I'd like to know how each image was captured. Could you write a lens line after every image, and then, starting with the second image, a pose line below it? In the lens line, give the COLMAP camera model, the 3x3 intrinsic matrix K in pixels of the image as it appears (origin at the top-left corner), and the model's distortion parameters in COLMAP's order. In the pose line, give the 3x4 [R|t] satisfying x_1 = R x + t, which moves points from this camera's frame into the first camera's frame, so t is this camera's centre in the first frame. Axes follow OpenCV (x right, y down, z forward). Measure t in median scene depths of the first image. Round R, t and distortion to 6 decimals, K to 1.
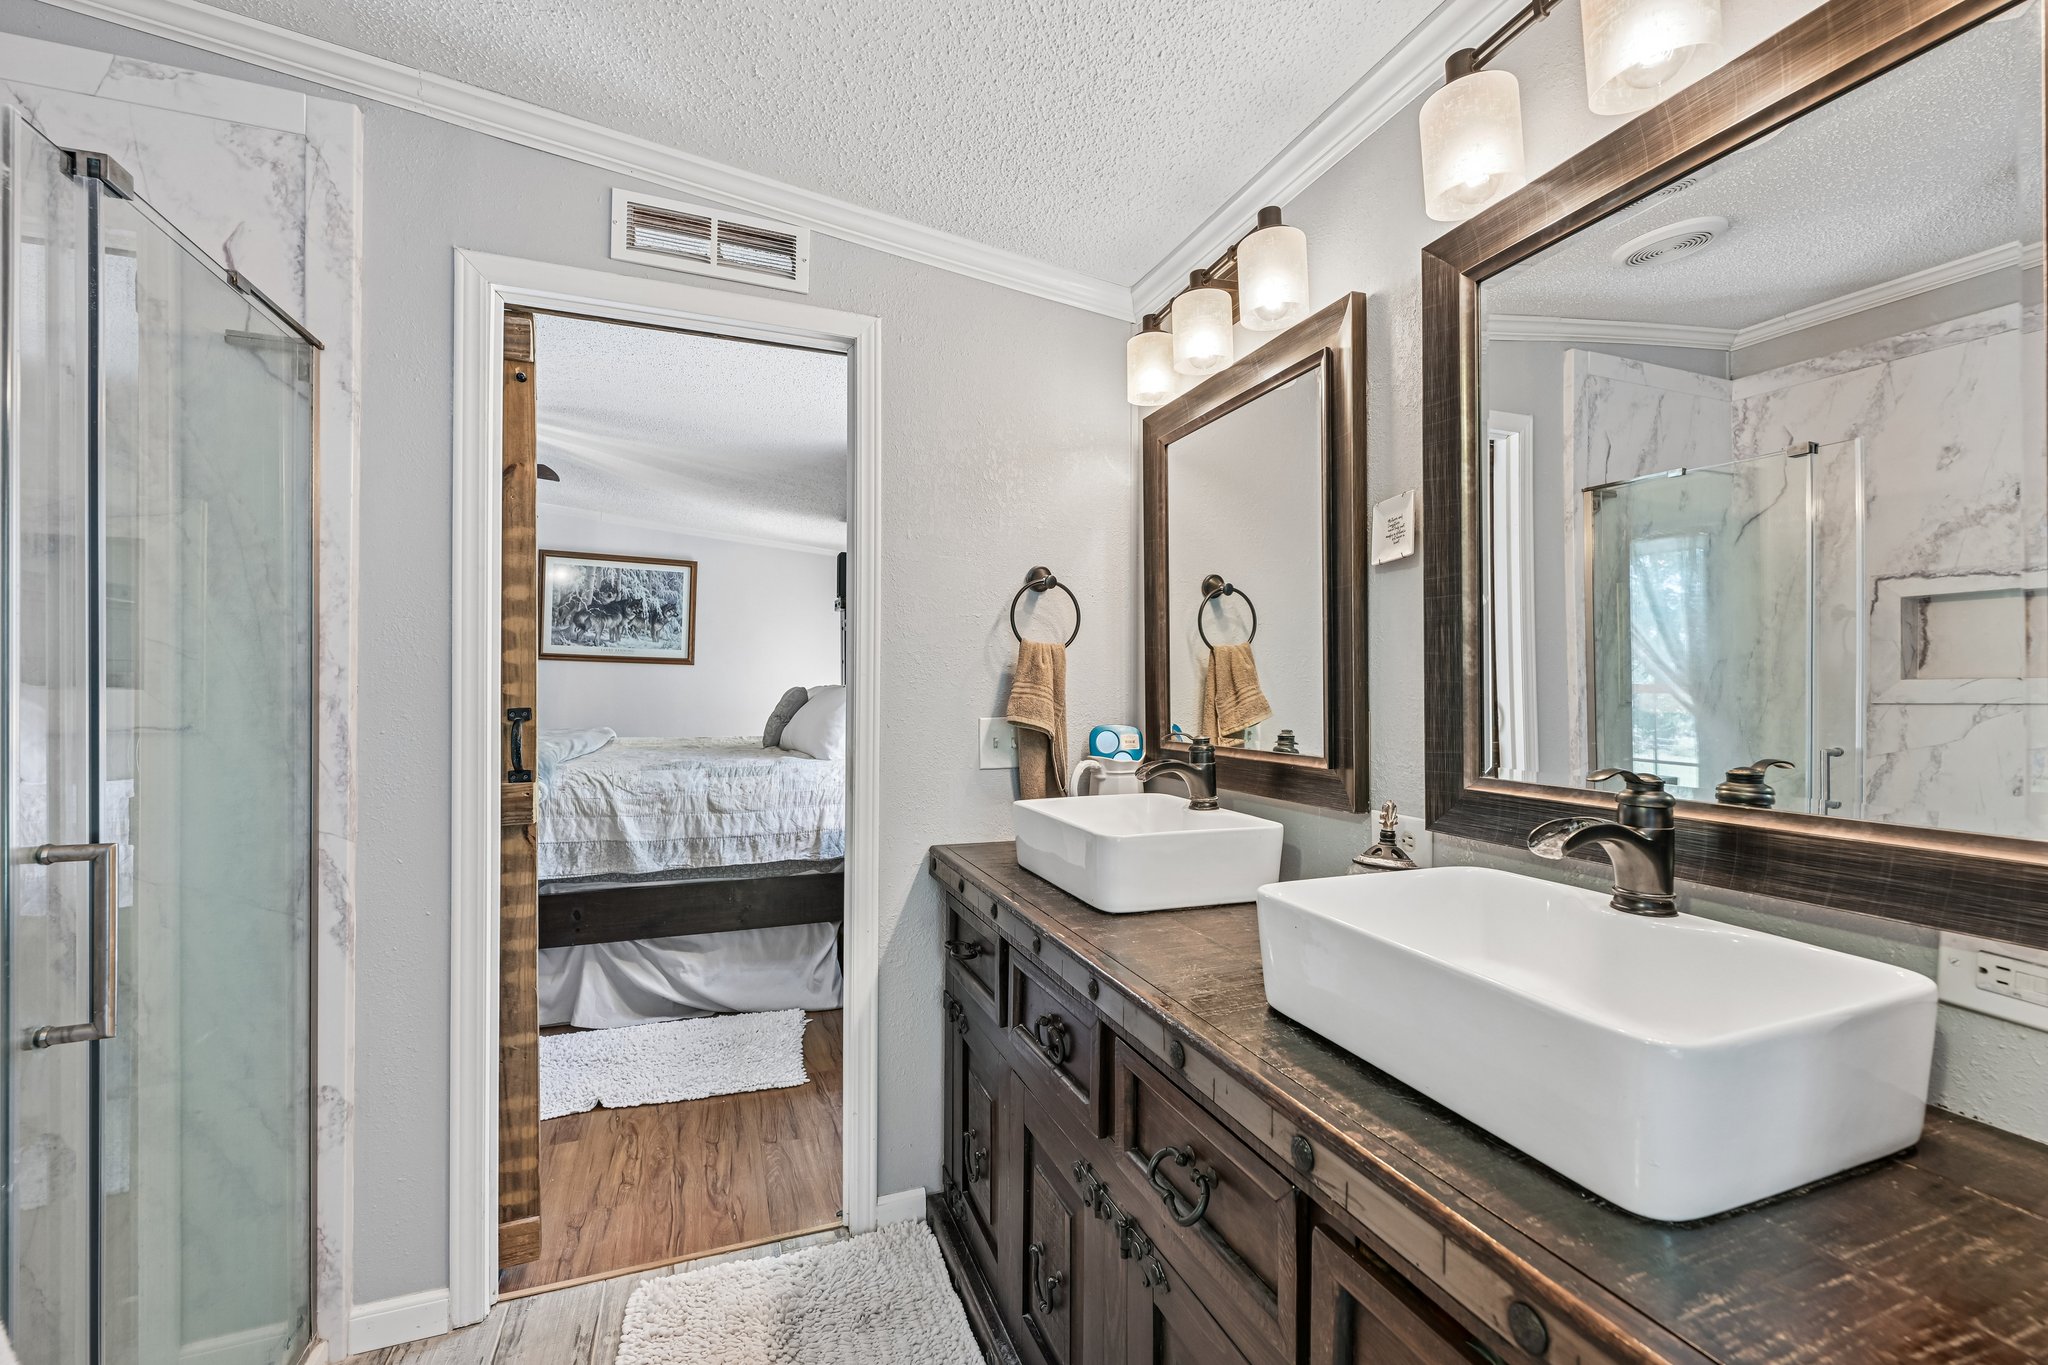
lens RADIAL K [[849.1, 0, 1016.5], [0, 849.1, 685.8], [0, 0, 1]] dist [-0.010063, 0.000362]
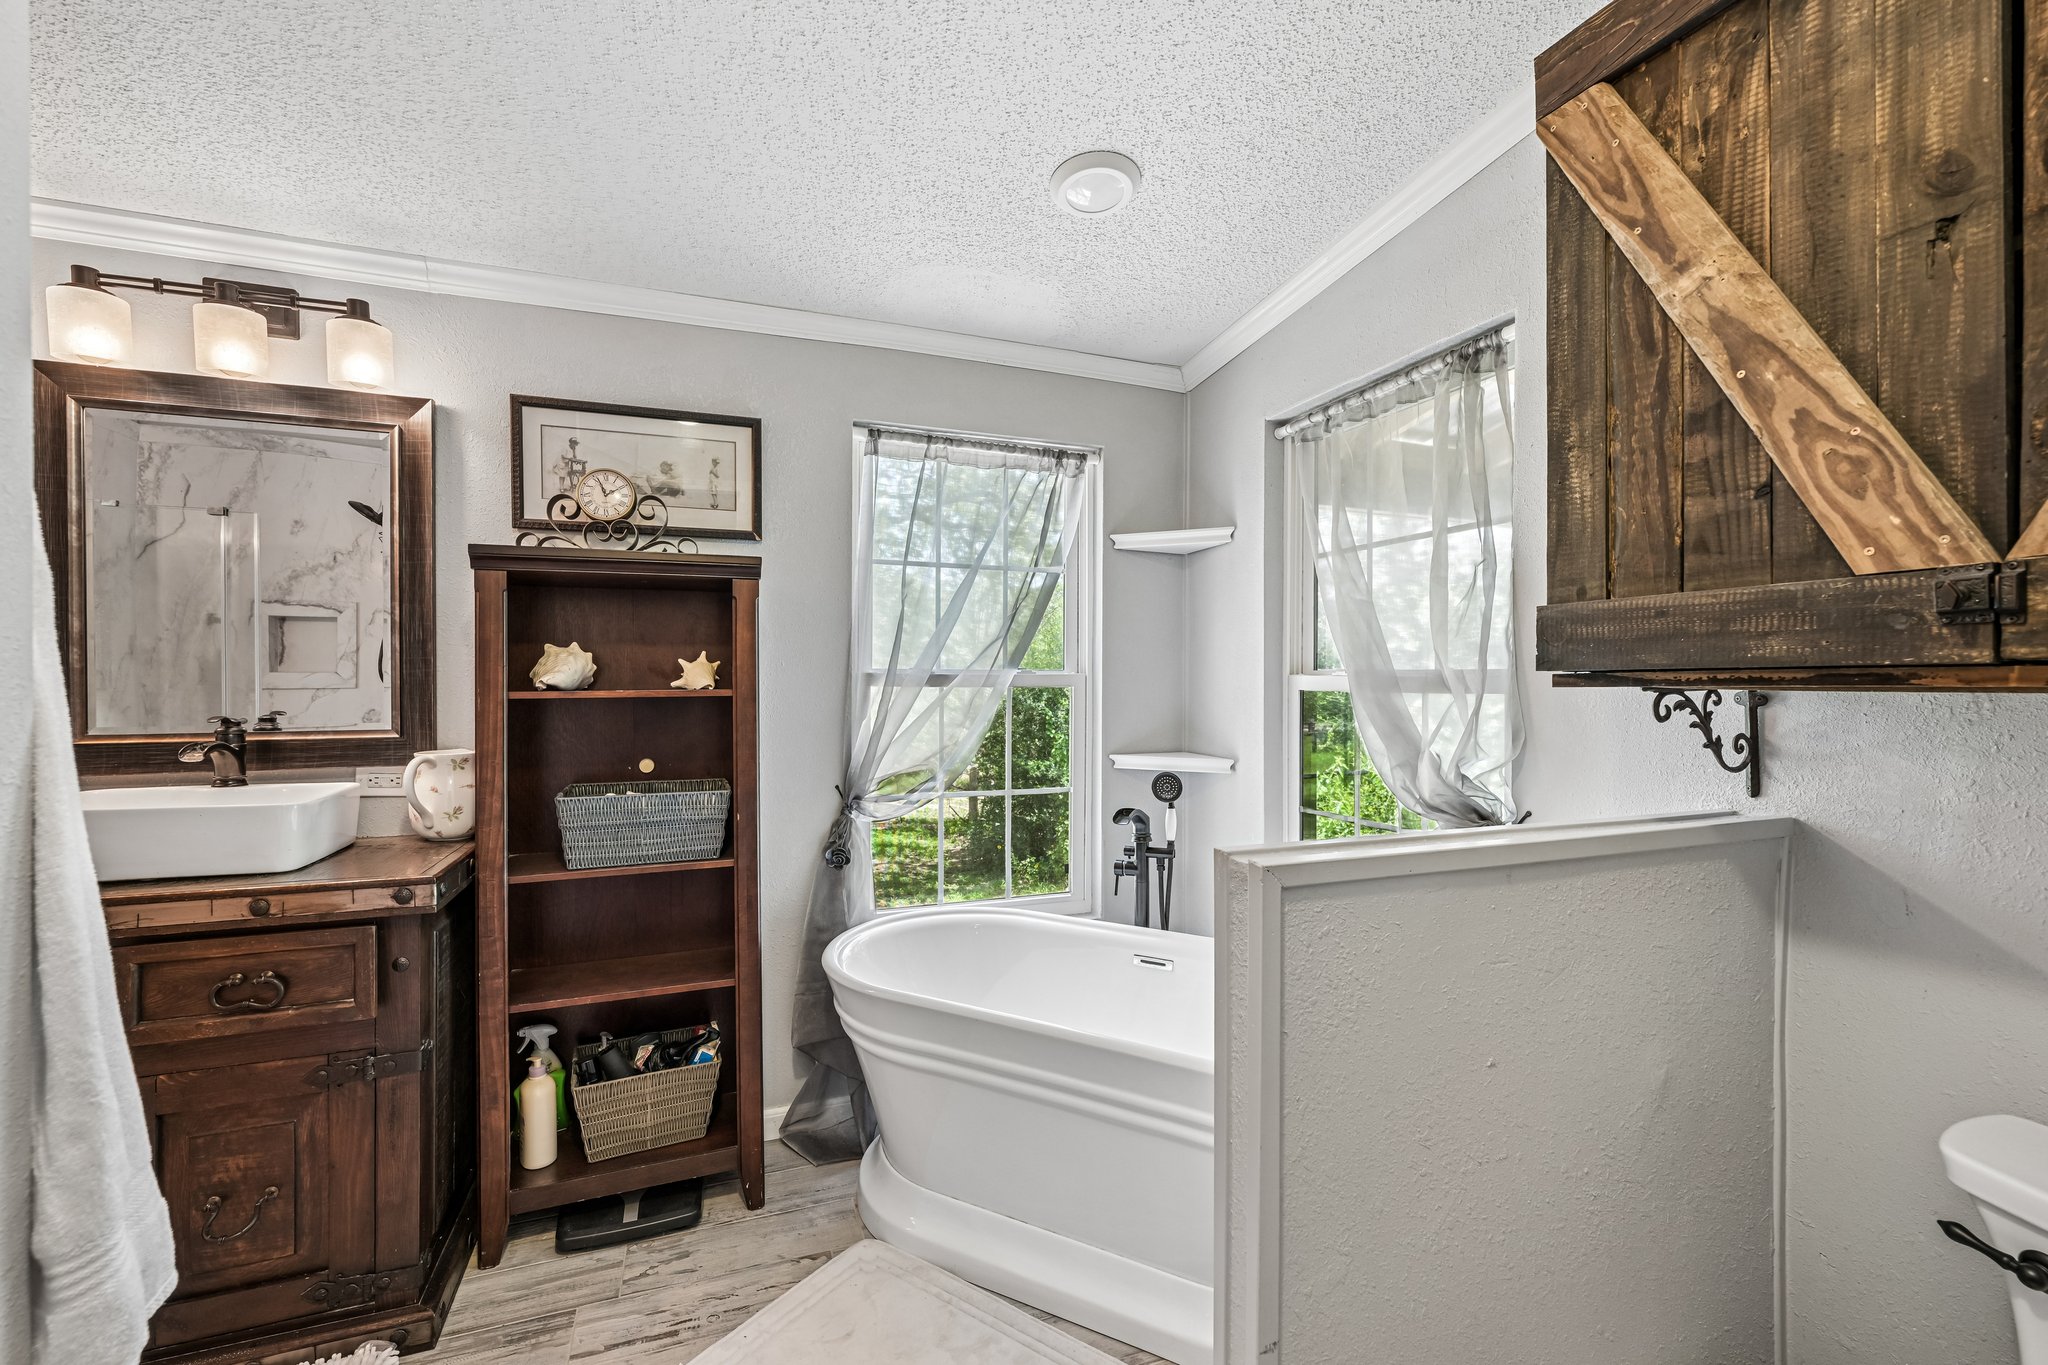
lens RADIAL K [[849.1, 0, 1016.9], [0, 849.1, 686.3], [0, 0, 1]] dist [-0.010063, 0.000362]
pose [[-0.012751, -0.006659, 0.999897, -0.462173], [-0.005085, 0.999965, 0.006594, 0.001196], [-0.999906, -0.005000, -0.012785, -0.307014]]
